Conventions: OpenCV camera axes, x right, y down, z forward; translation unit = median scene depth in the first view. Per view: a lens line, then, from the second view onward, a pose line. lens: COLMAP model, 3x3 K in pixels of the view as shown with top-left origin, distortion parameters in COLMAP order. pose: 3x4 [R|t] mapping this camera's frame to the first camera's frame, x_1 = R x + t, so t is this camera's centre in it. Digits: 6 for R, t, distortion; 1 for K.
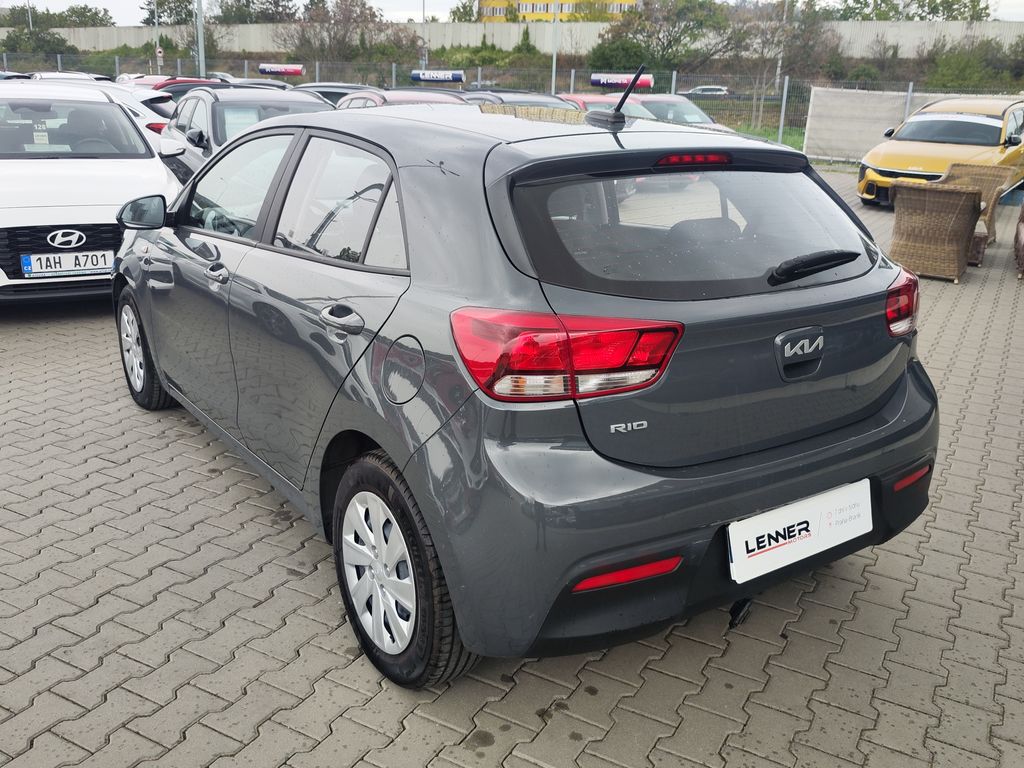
lens RADIAL K [[963.1, 0, 512.0], [0, 963.1, 384.0], [0, 0, 1]] dist [0.005604, 0.001695]
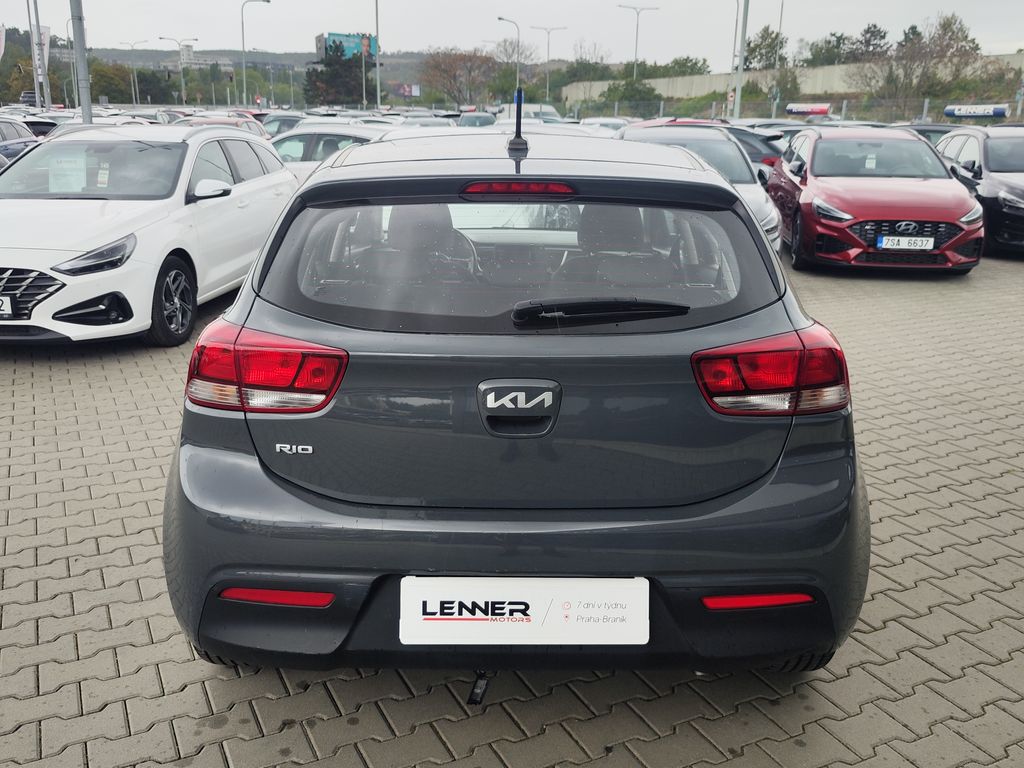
lens RADIAL K [[963.1, 0, 512.0], [0, 963.1, 384.0], [0, 0, 1]] dist [0.005604, 0.001695]
pose [[0.817336, 0.131193, -0.561027, 0.664314], [-0.153923, 0.988059, 0.006808, -0.049190], [0.555221, 0.080790, 0.827770, 0.229772]]
